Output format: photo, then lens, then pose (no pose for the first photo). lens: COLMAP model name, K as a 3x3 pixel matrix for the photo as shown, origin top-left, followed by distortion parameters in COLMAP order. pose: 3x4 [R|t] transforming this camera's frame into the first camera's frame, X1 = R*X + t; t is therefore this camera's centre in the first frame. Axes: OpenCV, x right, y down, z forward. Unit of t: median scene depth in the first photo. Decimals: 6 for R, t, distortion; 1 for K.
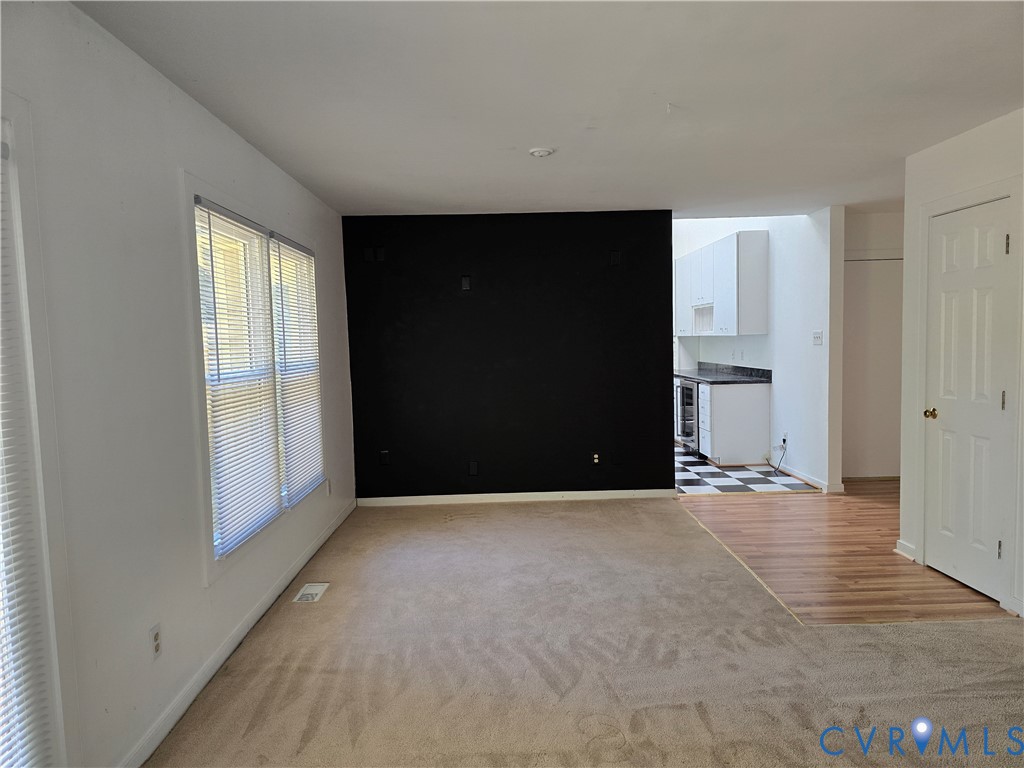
lens RADIAL K [[692.0, 0, 519.1], [0, 692.0, 380.8], [0, 0, 1]] dist [0.080080, -0.077822]
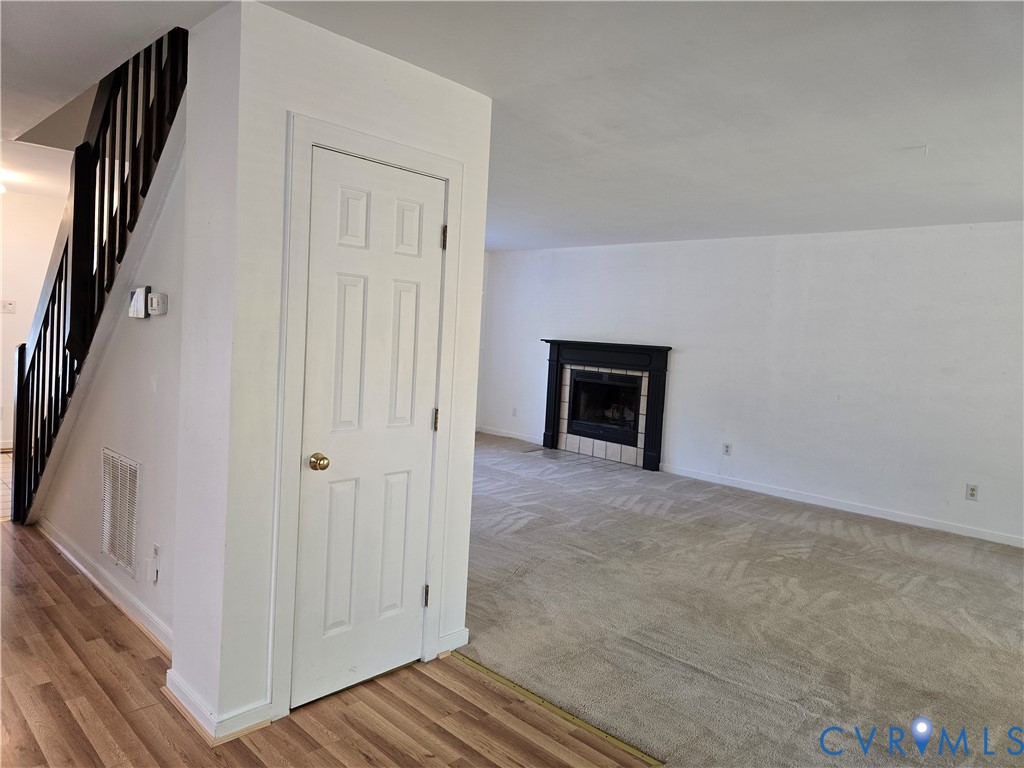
lens RADIAL K [[692.0, 0, 519.1], [0, 692.0, 380.8], [0, 0, 1]] dist [0.080080, -0.077822]
pose [[-0.697385, -0.078357, 0.712400, 0.028260], [-0.002535, 0.994269, 0.106878, -0.098040], [-0.716692, 0.072729, -0.693587, 1.378607]]
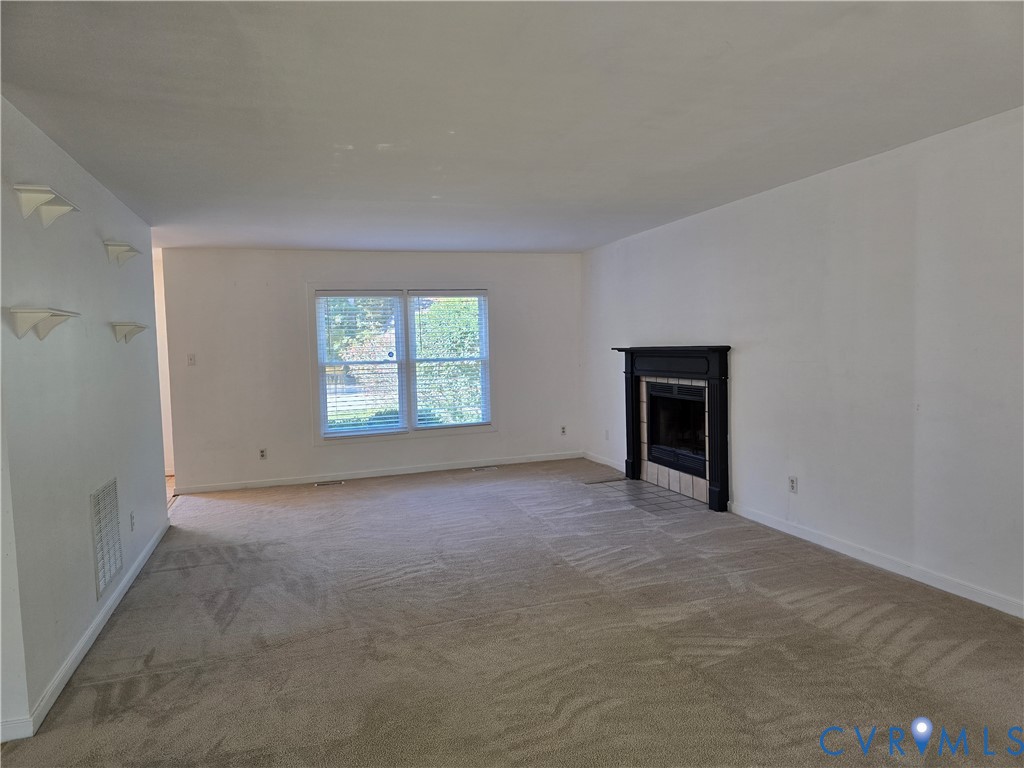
lens RADIAL K [[692.0, 0, 519.1], [0, 692.0, 380.8], [0, 0, 1]] dist [0.080080, -0.077822]
pose [[-0.284276, -0.029408, 0.958291, -0.152791], [0.094709, 0.993779, 0.058592, -0.041798], [-0.954053, 0.107416, -0.279723, 0.573922]]
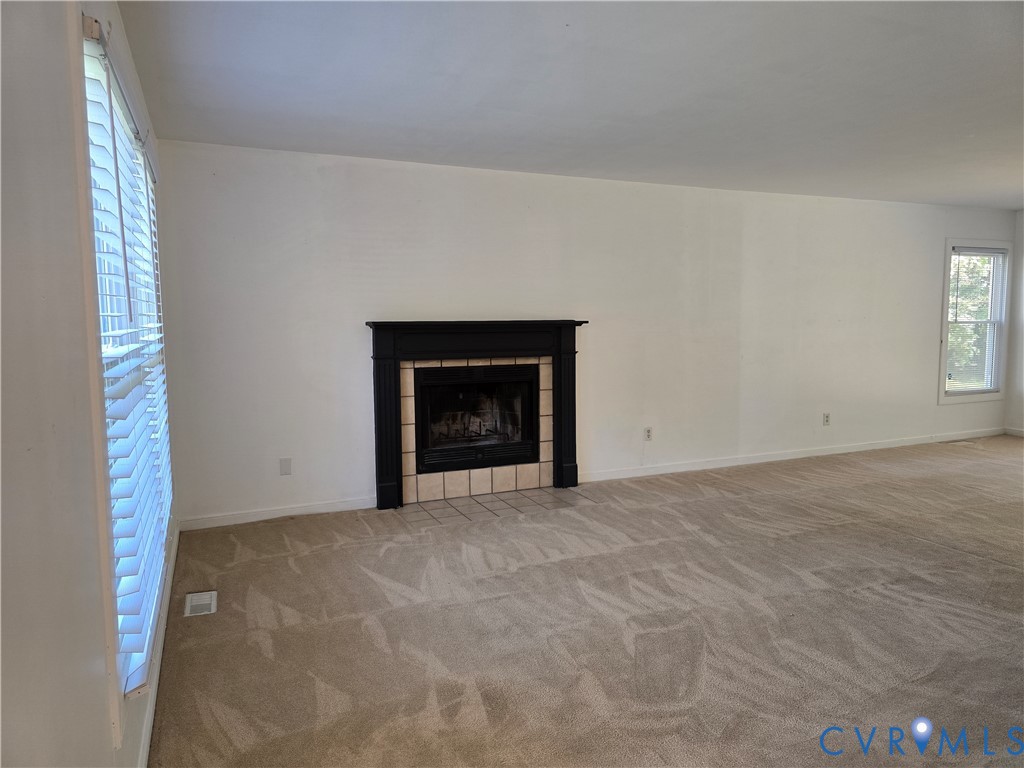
lens RADIAL K [[689.2, 0, 513.1], [0, 689.2, 375.5], [0, 0, 1]] dist [0.082292, -0.080950]
pose [[-0.923769, 0.051303, -0.379498, 1.769200], [-0.002761, 0.990068, 0.140565, -0.074974], [0.382940, 0.130898, -0.914452, 1.031048]]
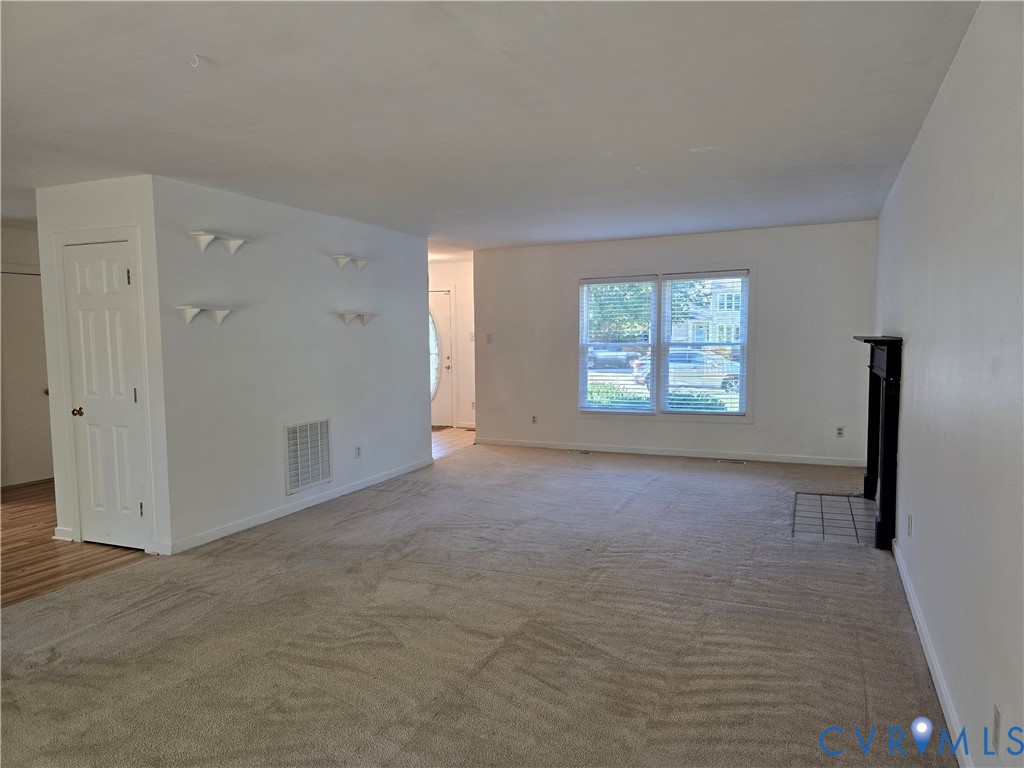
lens RADIAL K [[692.0, 0, 519.1], [0, 692.0, 380.8], [0, 0, 1]] dist [0.080080, -0.077822]
pose [[0.437598, -0.053762, 0.897562, -0.161375], [0.064876, 0.997497, 0.028118, 0.009537], [-0.896827, 0.045925, 0.439991, -0.199713]]
